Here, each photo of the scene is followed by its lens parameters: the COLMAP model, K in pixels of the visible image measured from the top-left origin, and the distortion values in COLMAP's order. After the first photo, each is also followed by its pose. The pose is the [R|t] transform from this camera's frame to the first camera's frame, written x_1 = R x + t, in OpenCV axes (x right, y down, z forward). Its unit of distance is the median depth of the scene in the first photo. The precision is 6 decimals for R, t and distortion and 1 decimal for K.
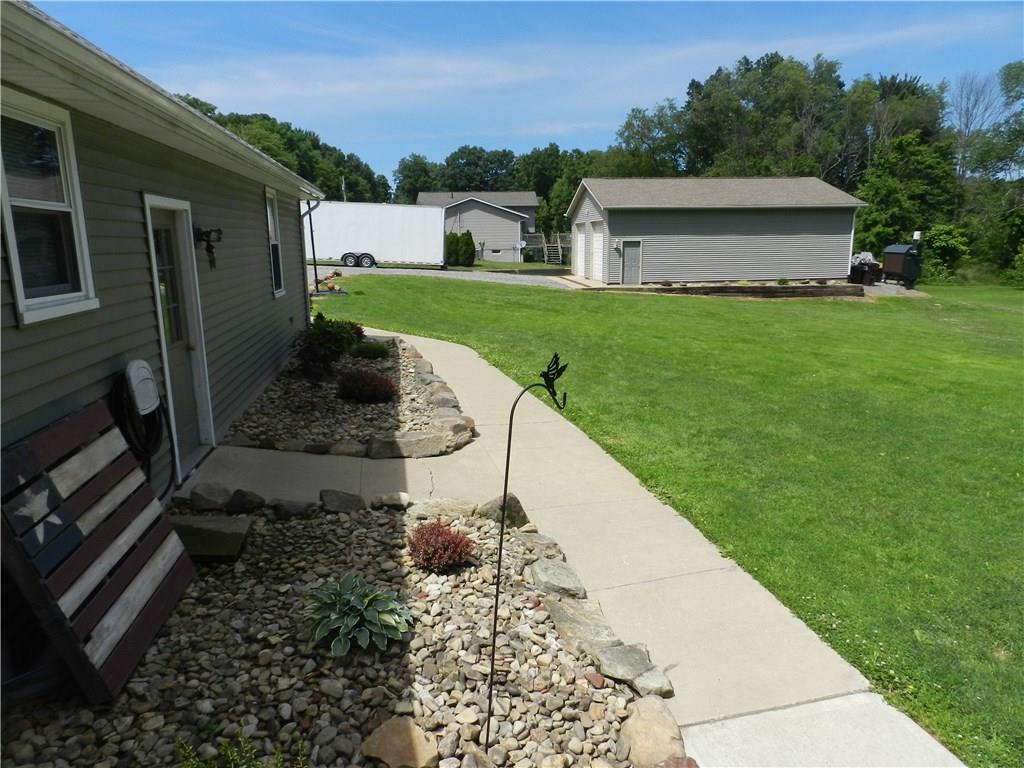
lens RADIAL K [[687.0, 0, 513.1], [0, 687.0, 382.2], [0, 0, 1]] dist [0.028960, -0.012199]
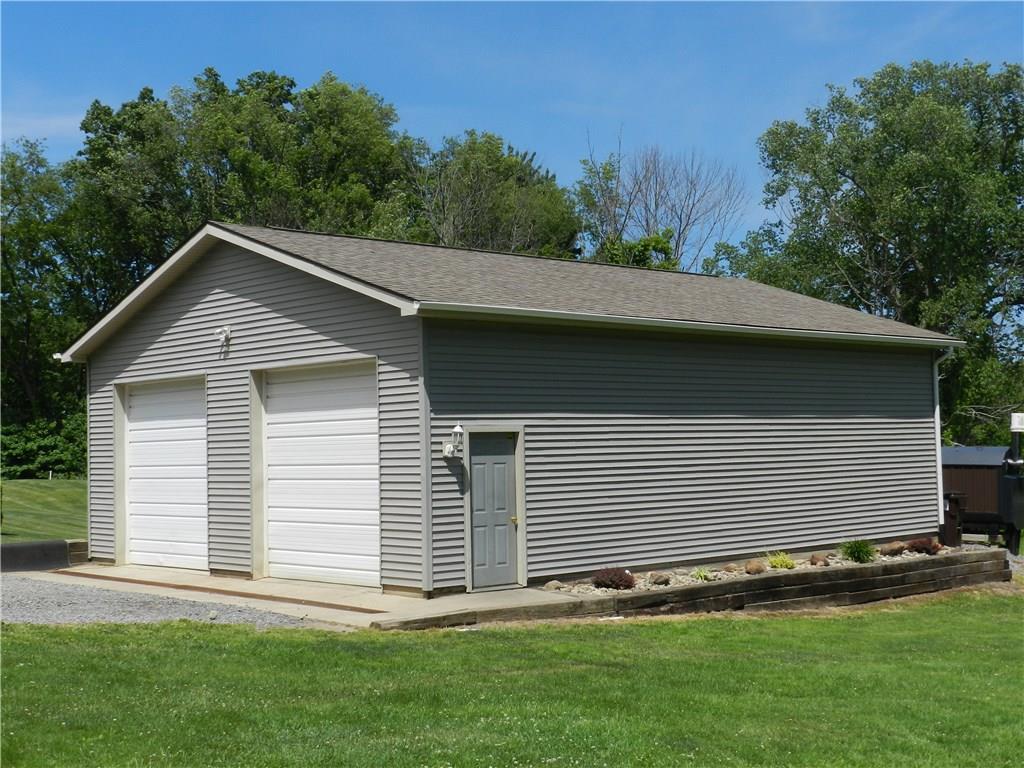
lens RADIAL K [[1408.3, 0, 510.9], [0, 1408.3, 383.7], [0, 0, 1]] dist [0.006123, 0.000000]
pose [[0.807477, 0.019413, 0.589579, -0.152357], [0.133258, 0.967620, -0.214368, -0.100421], [-0.574650, 0.251664, 0.778744, 0.542718]]
